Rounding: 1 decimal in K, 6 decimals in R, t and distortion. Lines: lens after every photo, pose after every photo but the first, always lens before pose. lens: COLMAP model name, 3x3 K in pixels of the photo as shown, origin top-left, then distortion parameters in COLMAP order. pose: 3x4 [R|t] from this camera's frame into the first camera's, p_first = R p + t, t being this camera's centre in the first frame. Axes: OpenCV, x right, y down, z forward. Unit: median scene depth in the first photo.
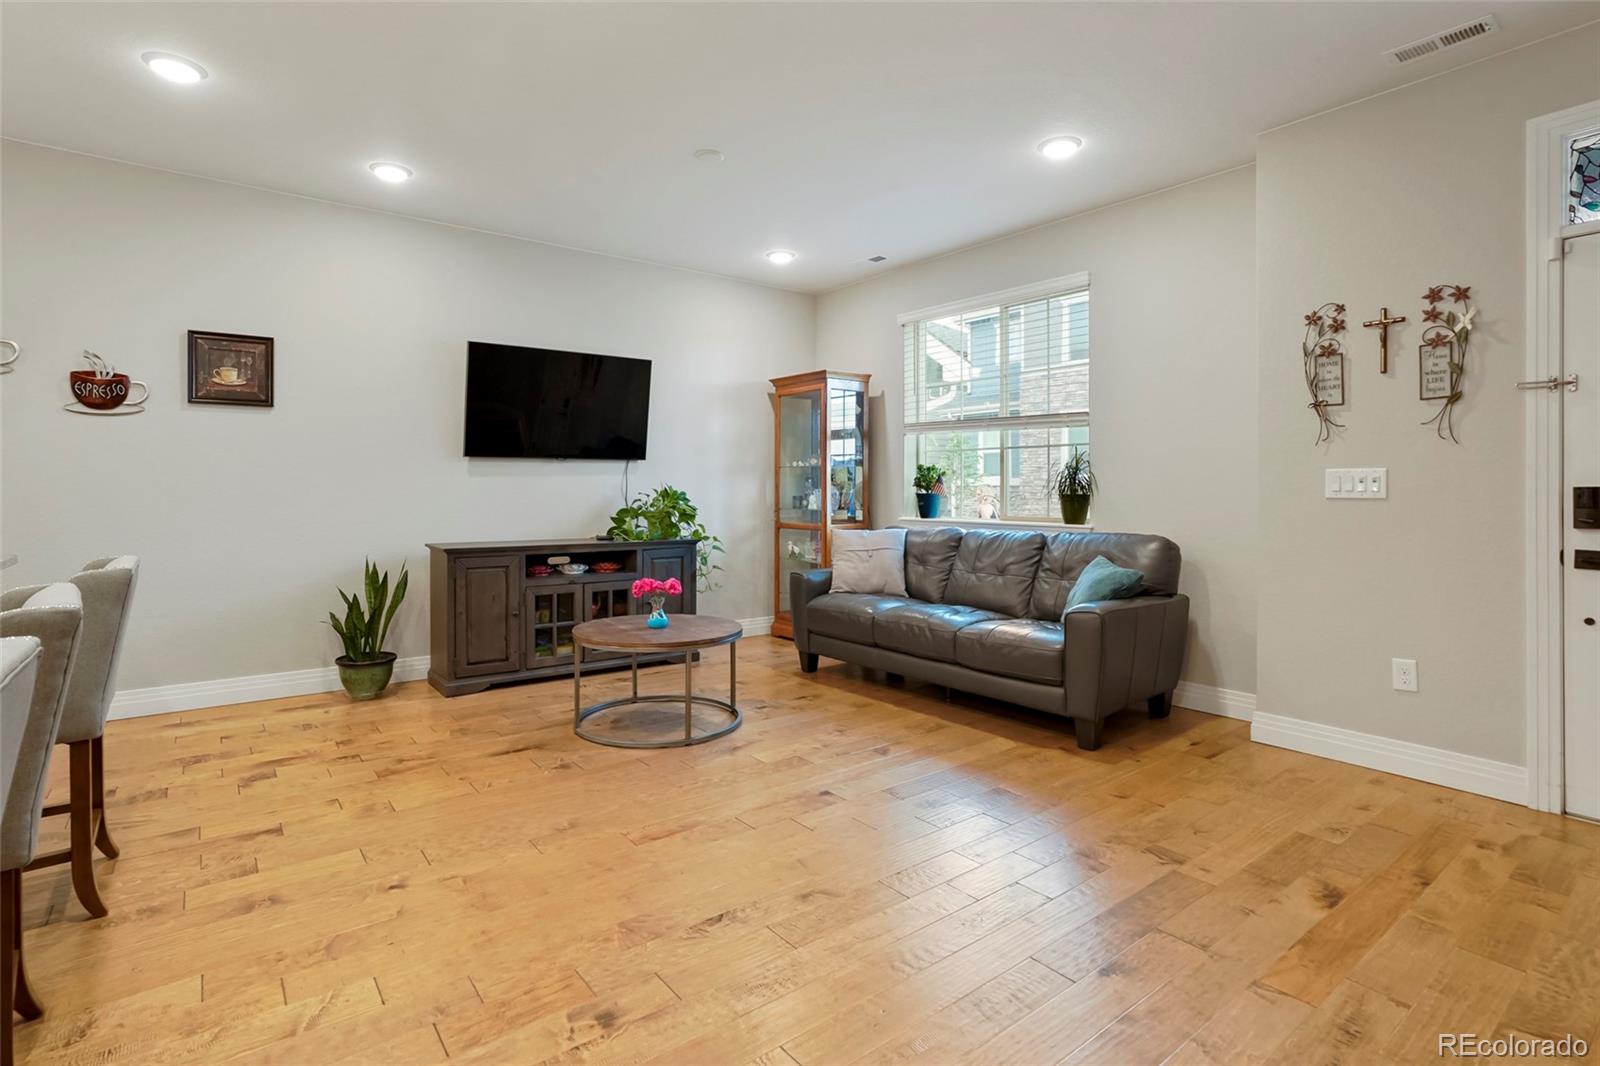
lens RADIAL K [[791.8, 0, 795.3], [0, 791.8, 495.4], [0, 0, 1]] dist [-0.054795, 0.032434]
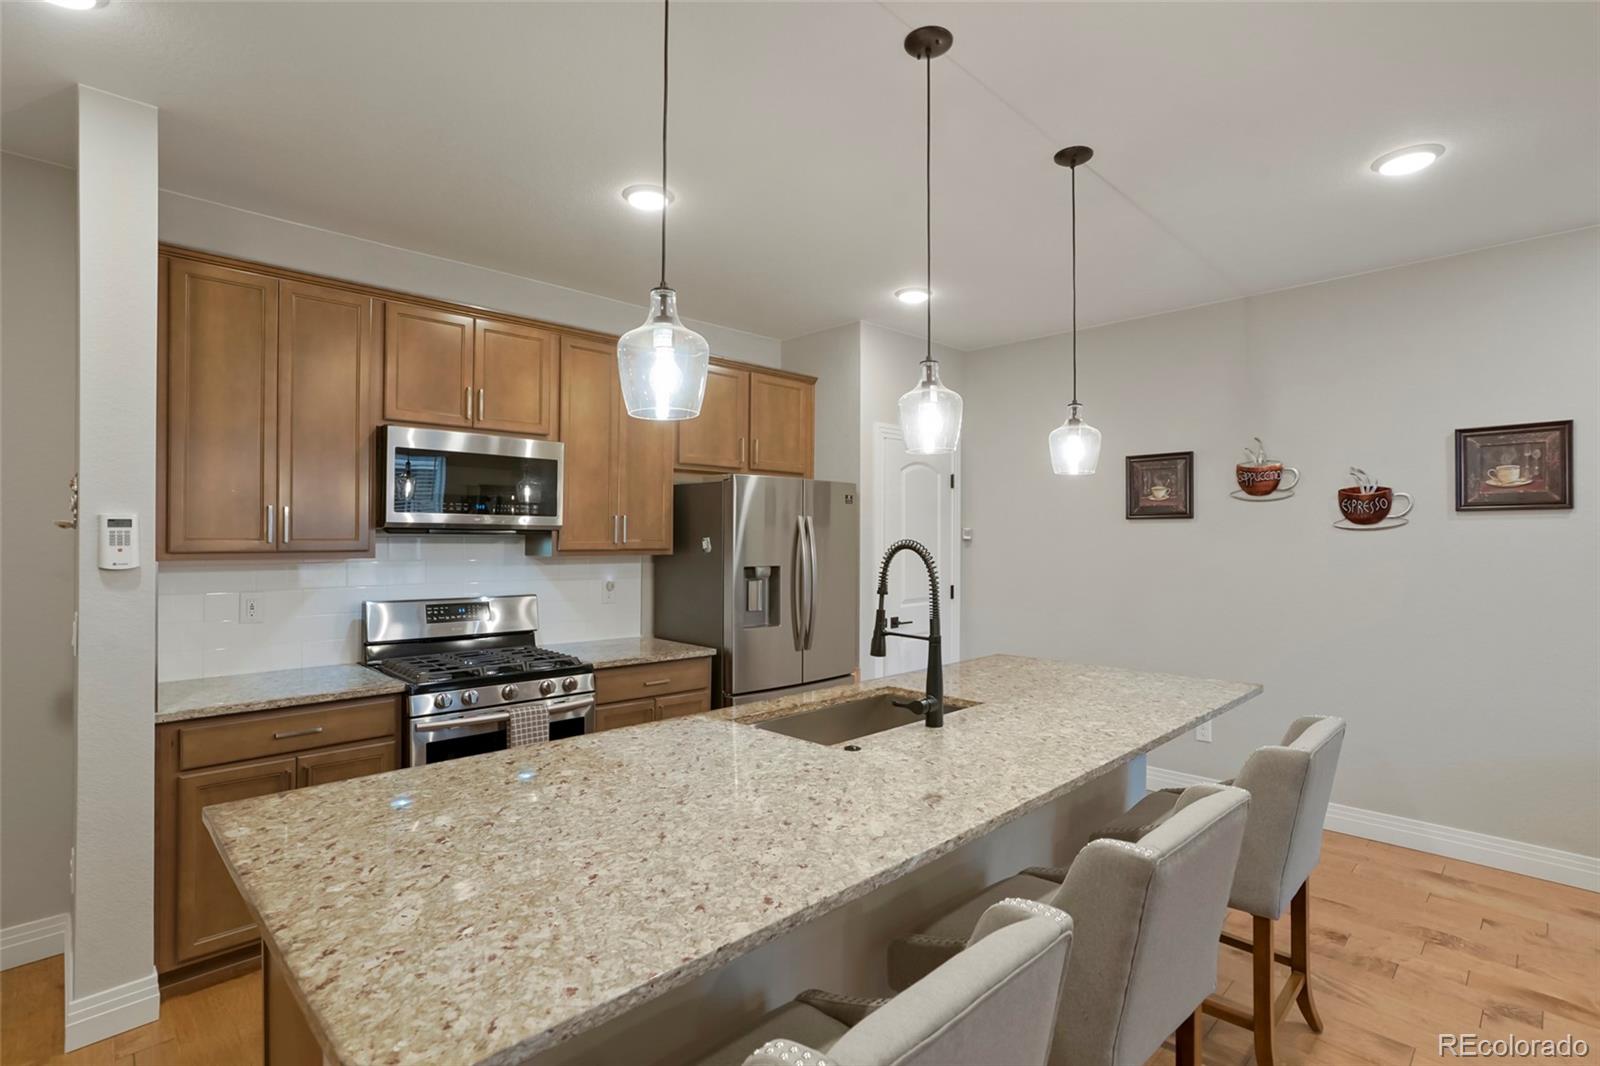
lens RADIAL K [[770.9, 0, 800.0], [0, 770.9, 533.0], [0, 0, 1]] dist [-0.049326, 0.026977]
pose [[0.119483, -0.010022, -0.992786, -0.017184], [-0.008818, 0.999899, -0.011156, -0.074475], [0.992797, 0.010087, 0.119383, 0.144771]]
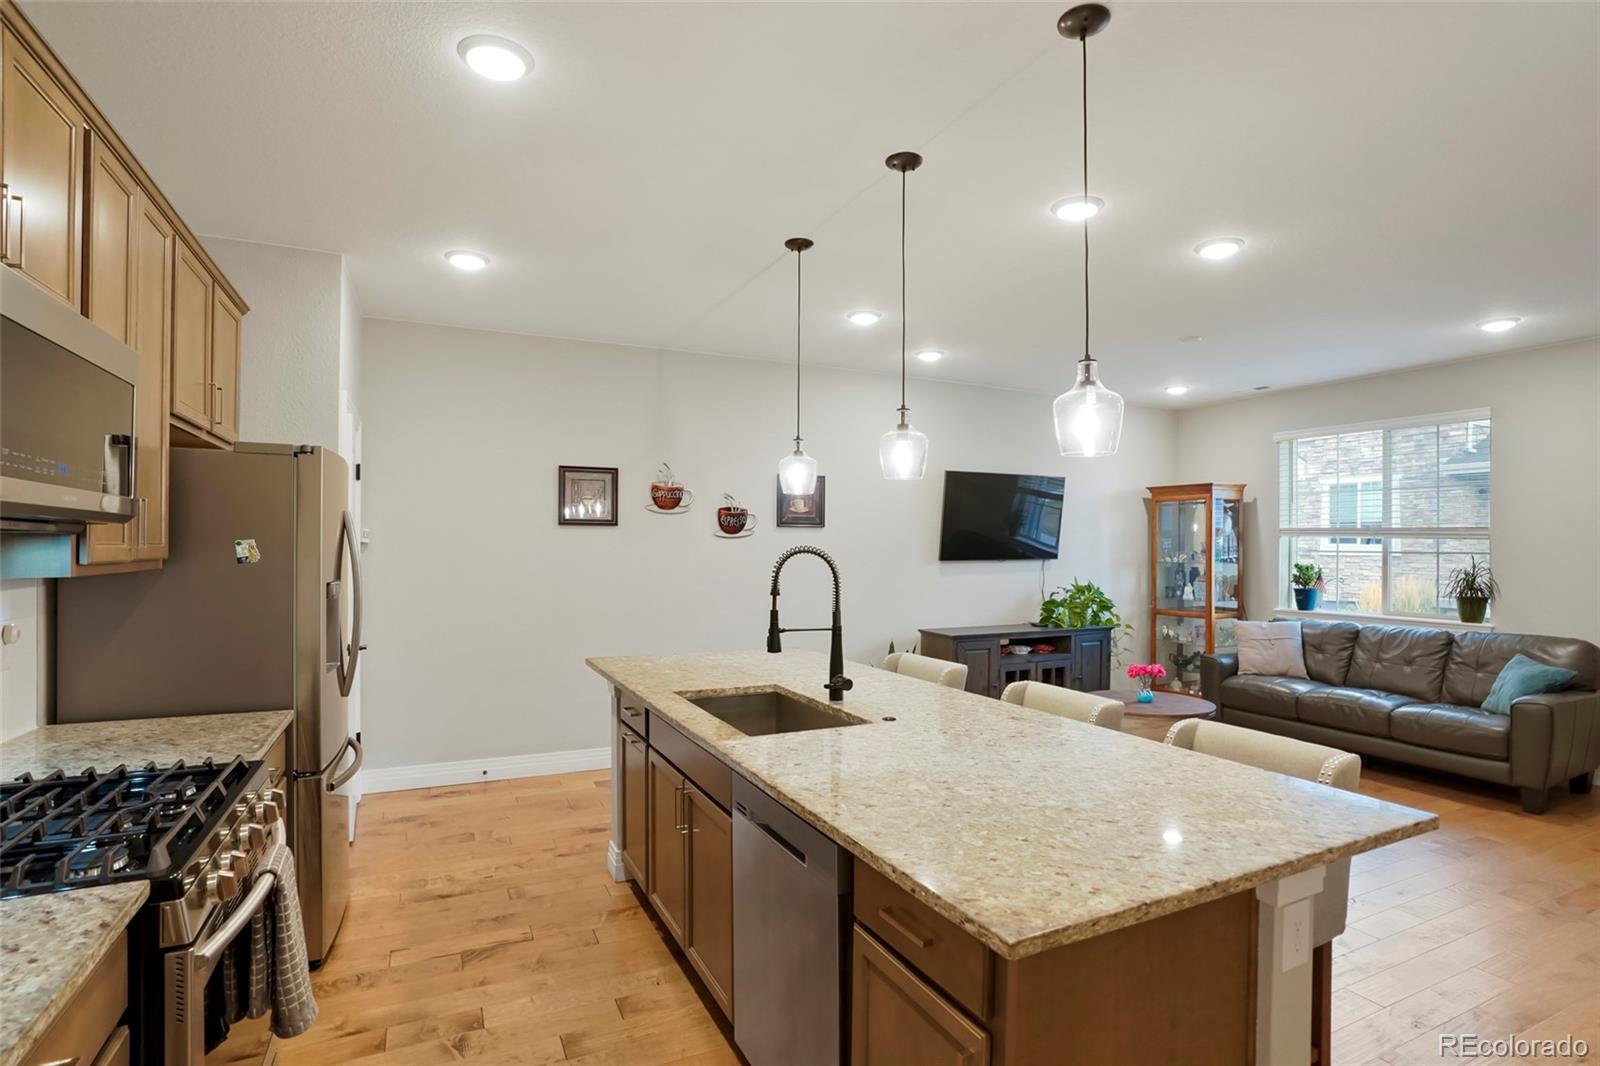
lens RADIAL K [[800.5, 0, 801.9], [0, 800.5, 541.5], [0, 0, 1]] dist [-0.056585, 0.020561]
pose [[0.979323, 0.002646, -0.202287, -0.426607], [-0.005028, 0.999924, -0.011262, -0.072964], [0.202242, 0.012047, 0.979262, -0.363728]]
